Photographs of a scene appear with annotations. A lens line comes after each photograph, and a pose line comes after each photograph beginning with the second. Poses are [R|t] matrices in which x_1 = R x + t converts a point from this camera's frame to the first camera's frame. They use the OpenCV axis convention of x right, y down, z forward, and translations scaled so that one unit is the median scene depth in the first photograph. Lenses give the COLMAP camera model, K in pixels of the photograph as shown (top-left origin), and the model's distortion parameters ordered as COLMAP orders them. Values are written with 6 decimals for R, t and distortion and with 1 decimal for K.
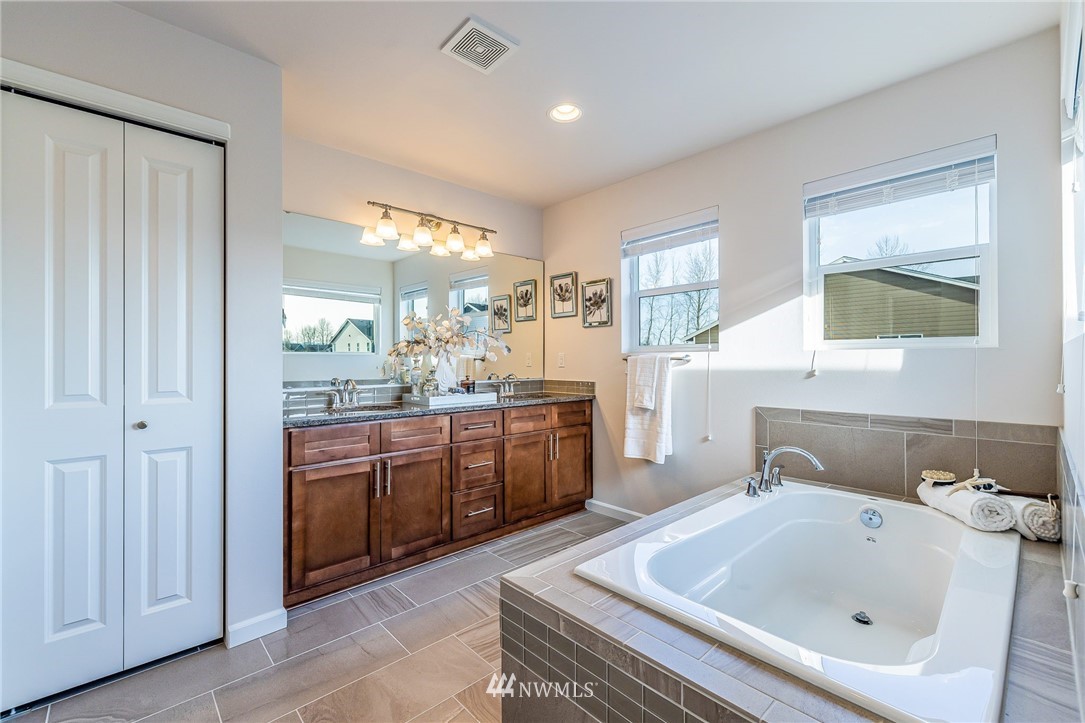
lens RADIAL K [[454.3, 0, 539.2], [0, 454.3, 356.9], [0, 0, 1]] dist [0.000886, 0.000276]
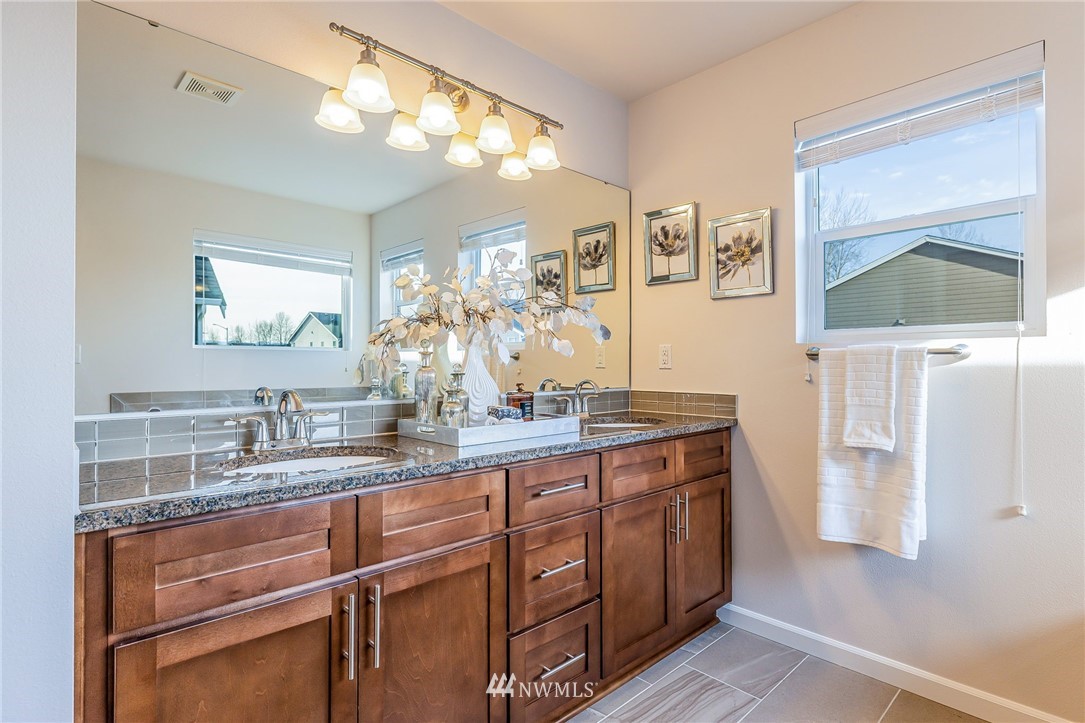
lens RADIAL K [[535.0, 0, 542.5], [0, 535.0, 361.5], [0, 0, 1]] dist [-0.001363, 0.000021]
pose [[0.999934, 0.004703, 0.010467, -0.142662], [-0.004741, 0.999982, 0.003564, 0.014048], [-0.010450, -0.003613, 0.999939, 0.391169]]
